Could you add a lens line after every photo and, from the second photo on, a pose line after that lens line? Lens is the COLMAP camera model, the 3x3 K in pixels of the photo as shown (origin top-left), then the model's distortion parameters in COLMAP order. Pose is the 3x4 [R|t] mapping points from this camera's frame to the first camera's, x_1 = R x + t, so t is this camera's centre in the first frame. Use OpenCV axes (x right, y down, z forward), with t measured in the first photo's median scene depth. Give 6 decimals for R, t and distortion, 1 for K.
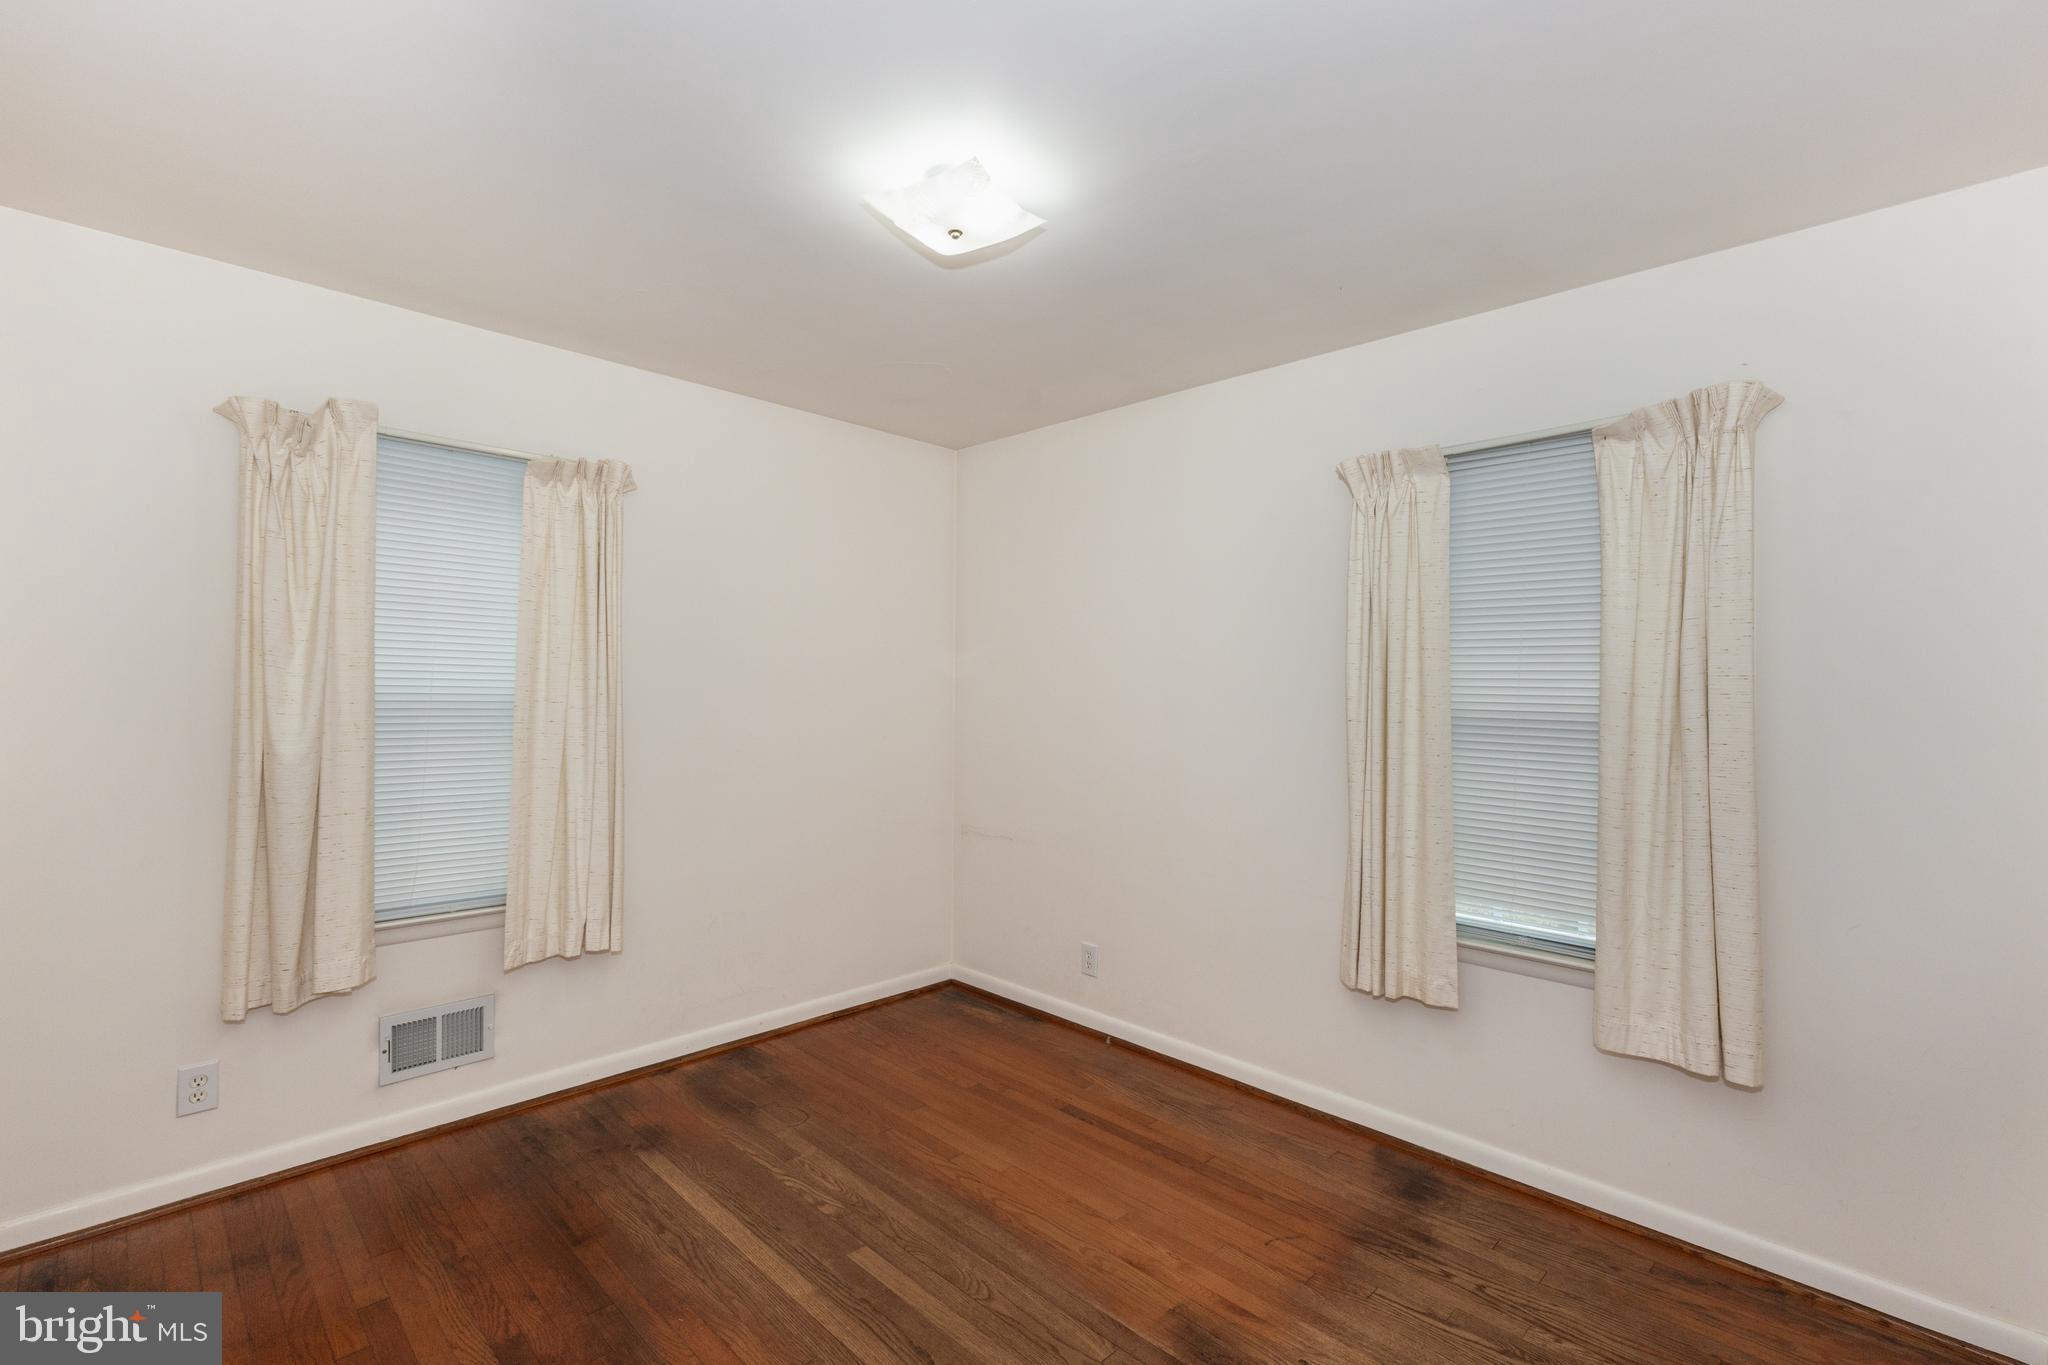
lens RADIAL K [[921.9, 0, 1016.3], [0, 921.9, 684.3], [0, 0, 1]] dist [0.001846, 0.000060]
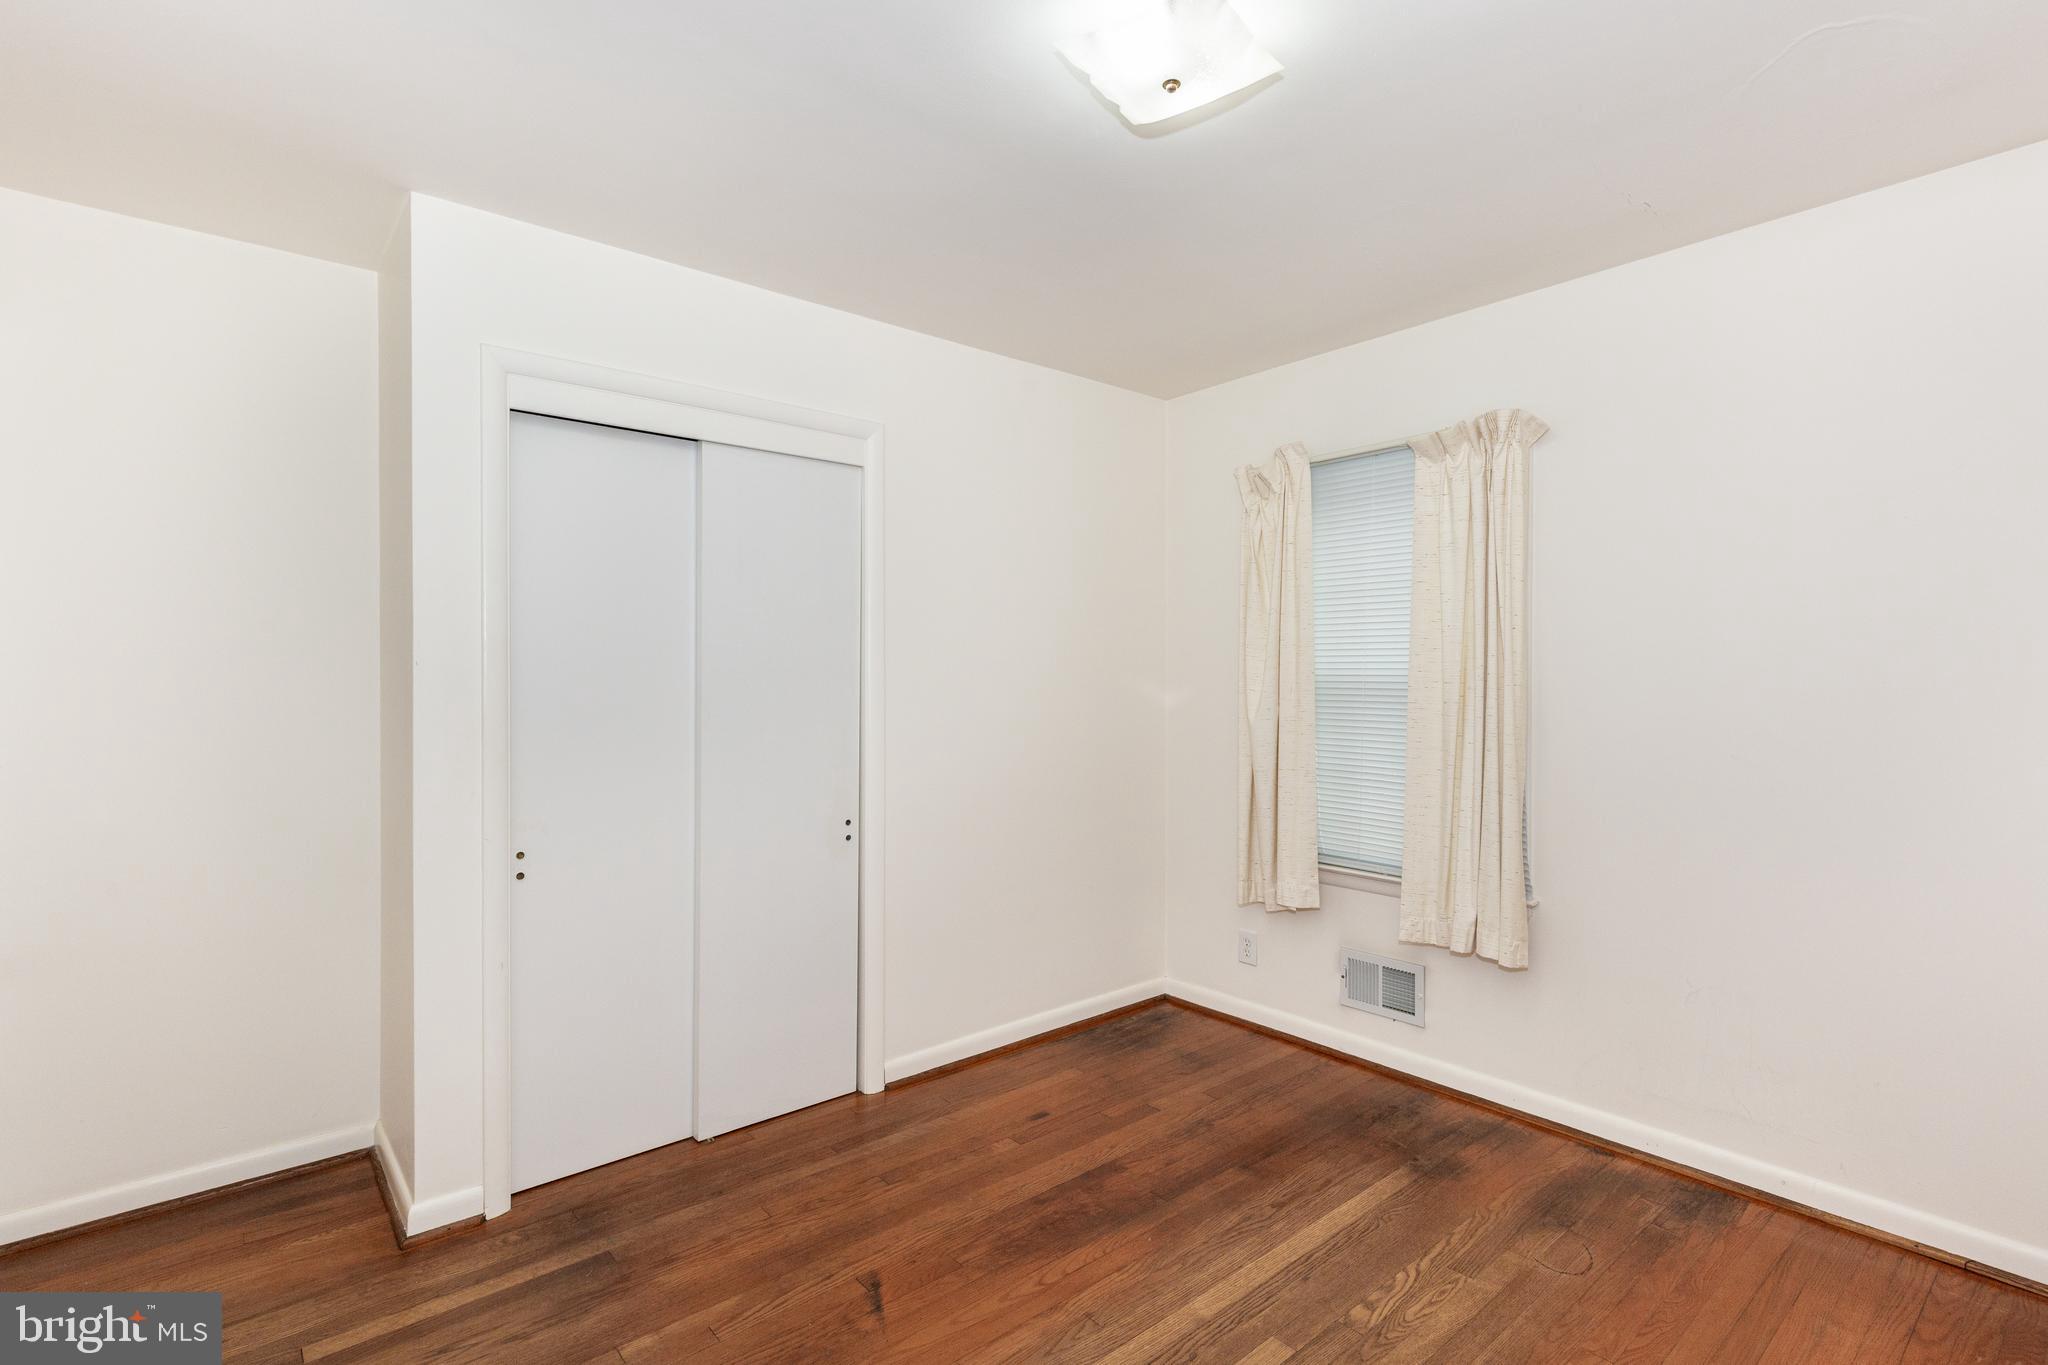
lens RADIAL K [[921.9, 0, 1016.3], [0, 921.9, 684.3], [0, 0, 1]] dist [0.001846, 0.000060]
pose [[-0.067455, -0.004347, -0.997713, 0.563012], [-0.000197, 0.999991, -0.004344, 0.027843], [0.997722, -0.000096, -0.067455, 0.697323]]
